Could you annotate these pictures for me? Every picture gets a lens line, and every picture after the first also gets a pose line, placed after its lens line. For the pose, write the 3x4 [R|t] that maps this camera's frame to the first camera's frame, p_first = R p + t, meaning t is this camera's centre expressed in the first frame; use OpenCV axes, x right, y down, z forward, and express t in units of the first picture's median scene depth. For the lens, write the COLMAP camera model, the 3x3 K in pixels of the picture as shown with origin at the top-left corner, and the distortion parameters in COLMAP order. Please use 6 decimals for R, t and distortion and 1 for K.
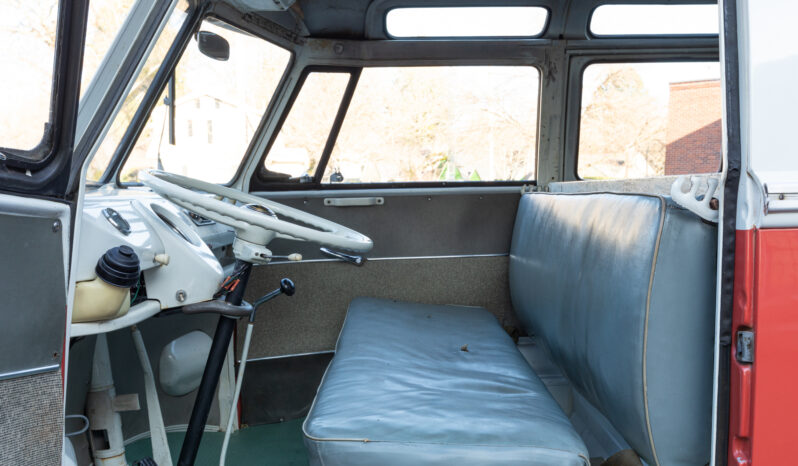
lens RADIAL K [[804.9, 0, 440.3], [0, 804.9, 274.0], [0, 0, 1]] dist [0.017536, 0.000000]
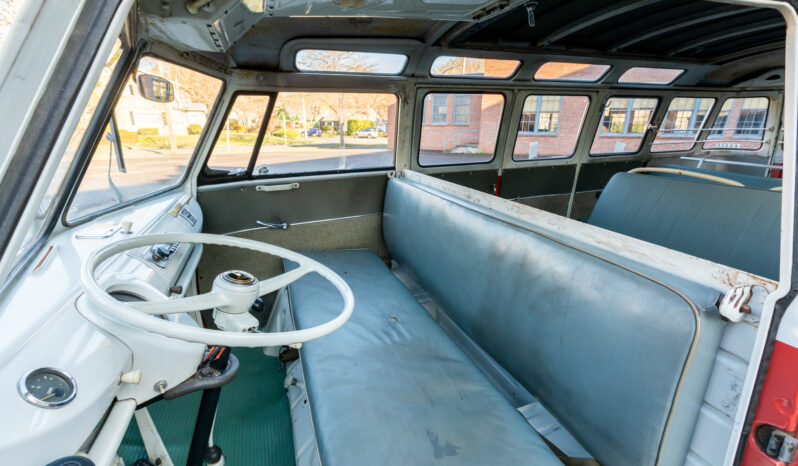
lens RADIAL K [[363.6, 0, 408.7], [0, 363.6, 227.2], [0, 0, 1]] dist [0.002180, 0.003112]
pose [[0.948562, -0.078803, 0.306628, -0.095857], [0.028494, 0.985846, 0.165213, -0.126849], [-0.315308, -0.147978, 0.937381, 0.317280]]
